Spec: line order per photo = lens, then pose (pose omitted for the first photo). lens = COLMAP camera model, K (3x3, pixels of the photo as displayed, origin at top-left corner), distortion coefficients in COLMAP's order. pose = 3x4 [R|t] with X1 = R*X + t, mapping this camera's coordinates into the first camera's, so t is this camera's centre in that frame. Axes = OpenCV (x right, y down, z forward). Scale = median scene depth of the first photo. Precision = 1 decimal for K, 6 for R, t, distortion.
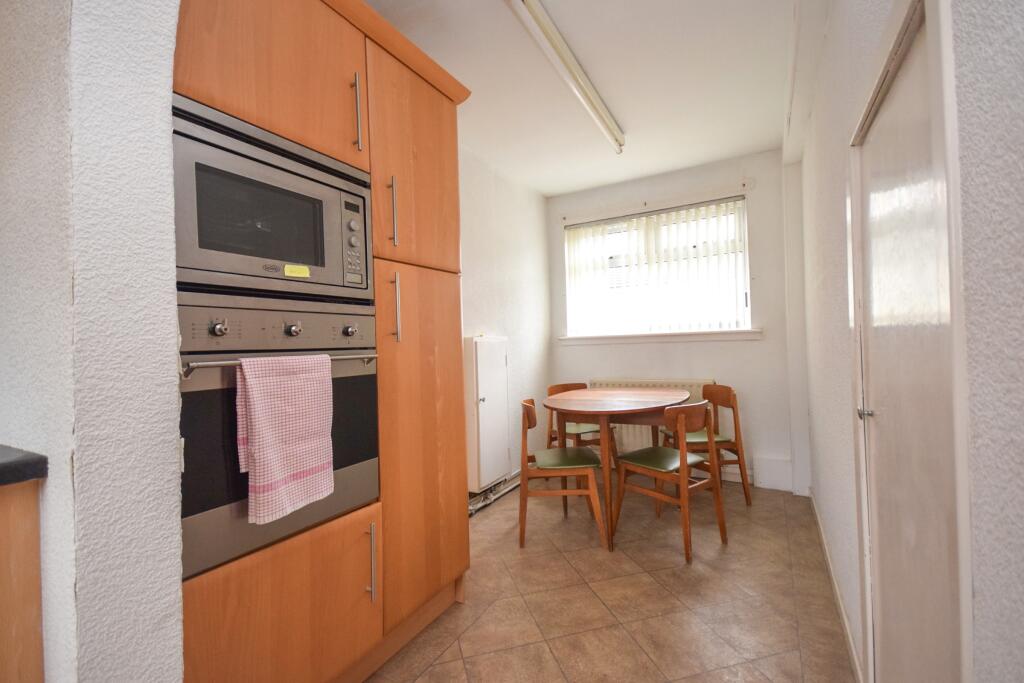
lens RADIAL K [[460.3, 0, 512.0], [0, 460.3, 341.5], [0, 0, 1]] dist [-0.003887, -0.000846]
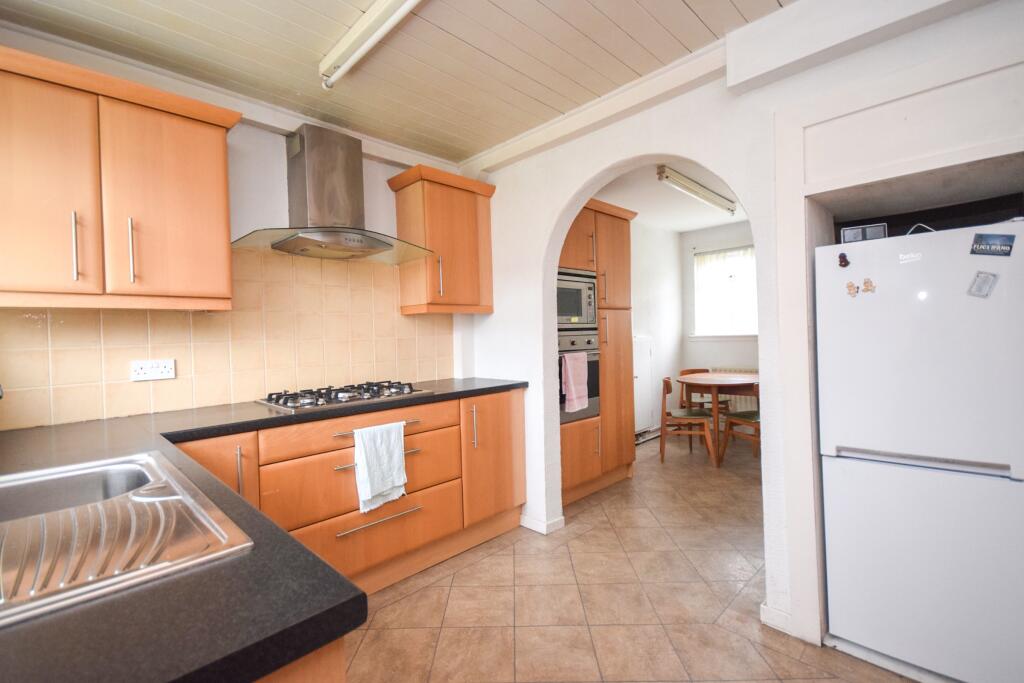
lens RADIAL K [[460.3, 0, 512.0], [0, 460.3, 341.5], [0, 0, 1]] dist [-0.003887, -0.000846]
pose [[0.961840, 0.006266, -0.273540, -0.066818], [0.001500, 0.999602, 0.028174, -0.067065], [0.273607, -0.027509, 0.961448, -1.020740]]
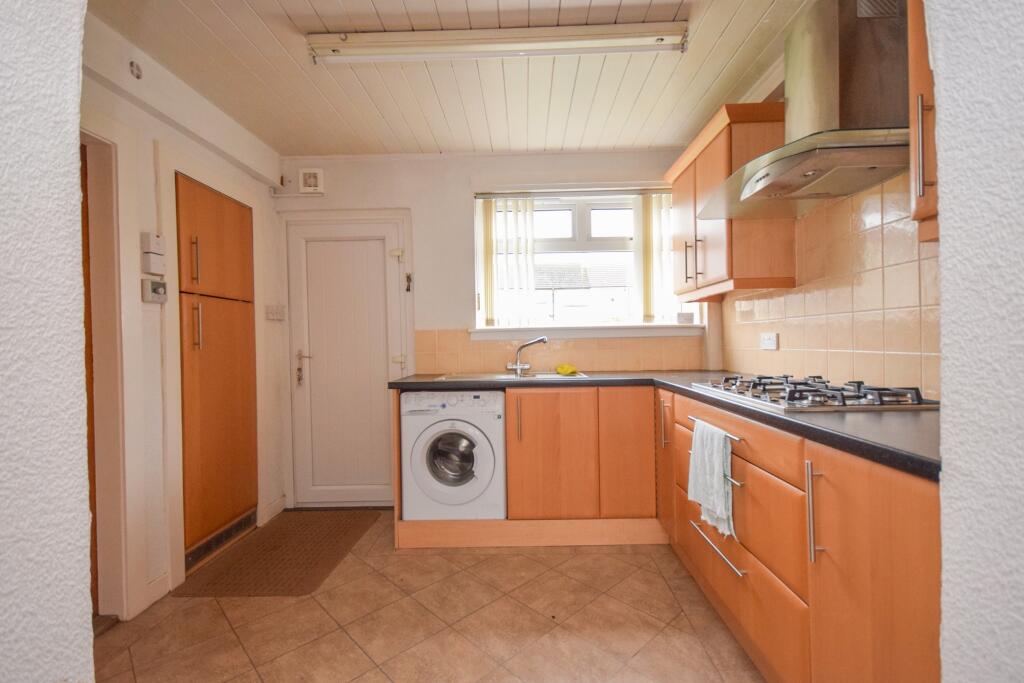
lens RADIAL K [[450.8, 0, 512.0], [0, 450.8, 341.5], [0, 0, 1]] dist [0.000406, 0.000048]
pose [[-0.887131, 0.050204, -0.458778, 0.042534], [0.051135, 0.998638, 0.010402, -0.021123], [0.458676, -0.014232, -0.888490, 0.497770]]
